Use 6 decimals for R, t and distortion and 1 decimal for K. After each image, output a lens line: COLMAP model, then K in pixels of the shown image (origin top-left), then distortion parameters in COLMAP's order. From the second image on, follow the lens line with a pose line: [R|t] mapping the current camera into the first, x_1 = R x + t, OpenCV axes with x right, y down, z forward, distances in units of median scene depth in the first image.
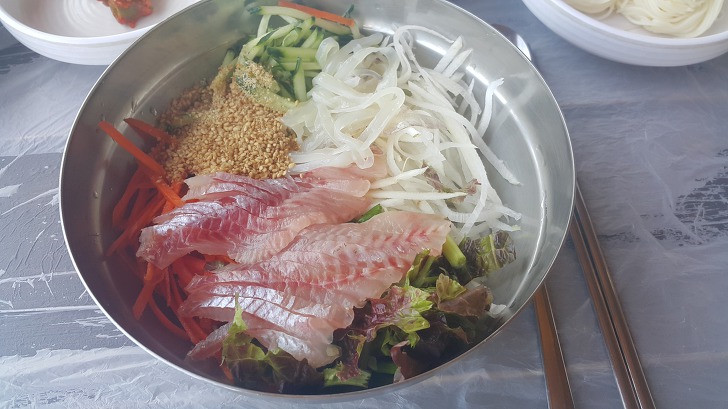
lens RADIAL K [[573.3, 0, 361.2], [0, 573.3, 202.6], [0, 0, 1]] dist [0.024808, -0.037116]
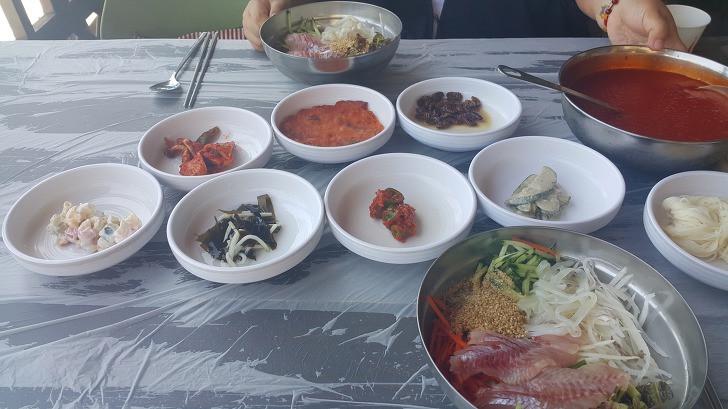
lens RADIAL K [[573.3, 0, 355.8], [0, 573.3, 208.1], [0, 0, 1]] dist [0.024808, -0.037116]
pose [[0.988086, 0.073881, -0.135007, -0.418691], [-0.113565, 0.942063, -0.315628, 0.186575], [0.103866, 0.327200, 0.939229, -0.783585]]
